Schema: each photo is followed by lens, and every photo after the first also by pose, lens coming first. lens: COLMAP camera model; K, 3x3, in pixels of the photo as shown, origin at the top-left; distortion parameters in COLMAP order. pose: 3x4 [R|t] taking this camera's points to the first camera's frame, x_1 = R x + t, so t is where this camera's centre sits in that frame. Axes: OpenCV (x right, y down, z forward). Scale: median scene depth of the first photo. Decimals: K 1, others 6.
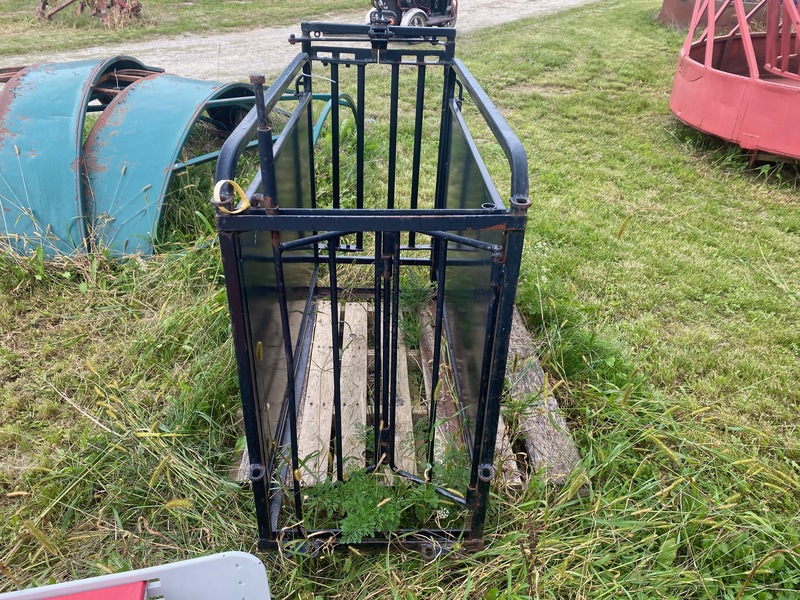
lens RADIAL K [[614.1, 0, 397.5], [0, 614.1, 304.8], [0, 0, 1]] dist [0.028387, -0.025506]
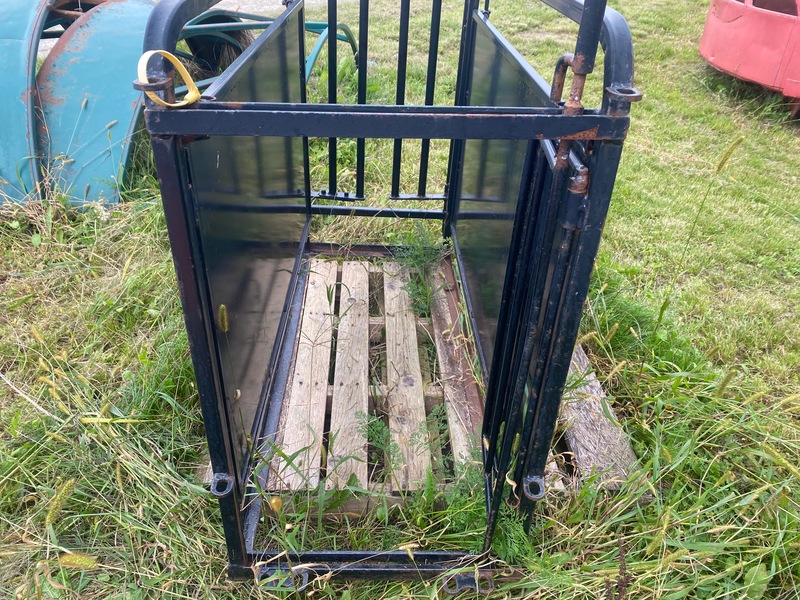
lens RADIAL K [[614.1, 0, 395.0], [0, 614.1, 296.3], [0, 0, 1]] dist [0.028387, -0.025506]
pose [[0.999932, 0.011119, 0.003425, -0.016497], [-0.011257, 0.998993, 0.043423, 0.008064], [-0.002939, -0.043458, 0.999051, 0.162336]]
